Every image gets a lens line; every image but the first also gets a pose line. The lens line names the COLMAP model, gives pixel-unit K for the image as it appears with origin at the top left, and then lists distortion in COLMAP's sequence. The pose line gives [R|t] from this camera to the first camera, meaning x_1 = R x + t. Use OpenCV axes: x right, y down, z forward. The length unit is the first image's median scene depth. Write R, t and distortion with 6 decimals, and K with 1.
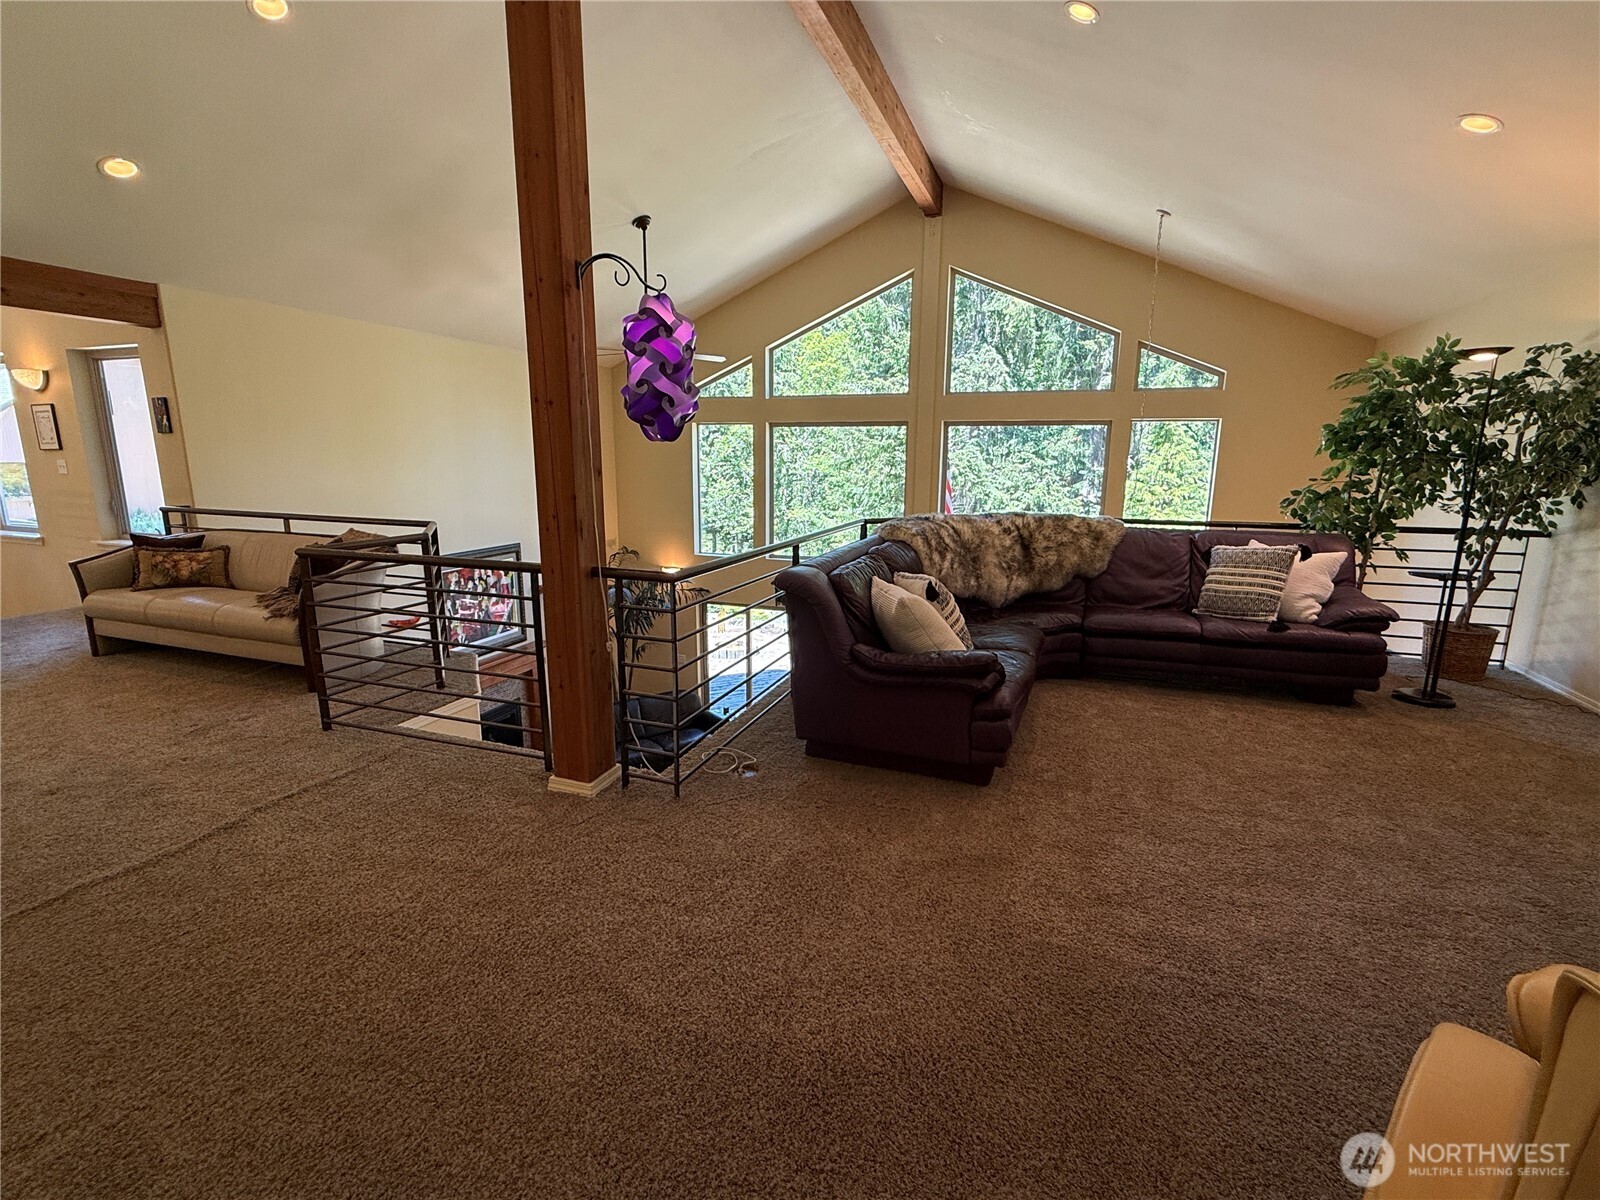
lens RADIAL K [[734.4, 0, 800.6], [0, 734.4, 600.8], [0, 0, 1]] dist [0.001036, 0.000128]
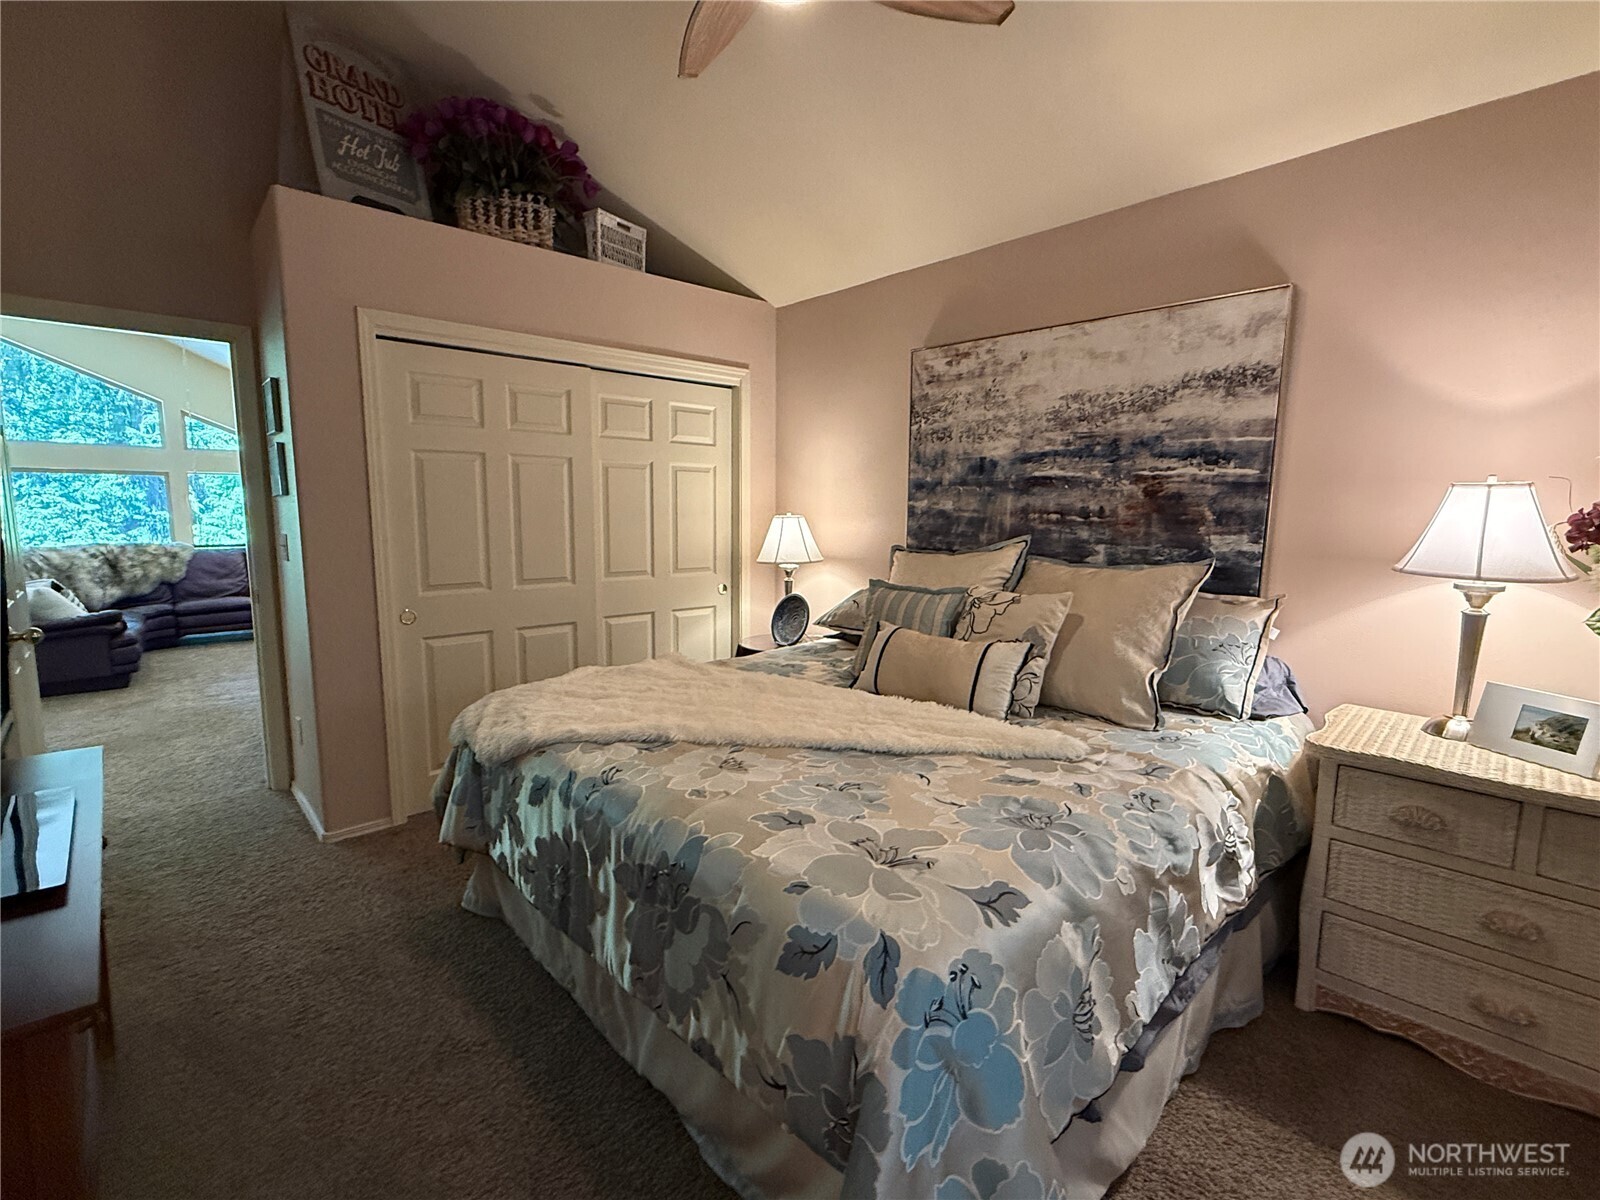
lens RADIAL K [[734.4, 0, 791.5], [0, 734.4, 602.6], [0, 0, 1]] dist [0.001036, 0.000128]
pose [[0.464253, -0.119709, 0.877575, -0.332212], [0.168133, 0.984719, 0.045379, 0.148990], [-0.869598, 0.126482, 0.477286, -0.786253]]
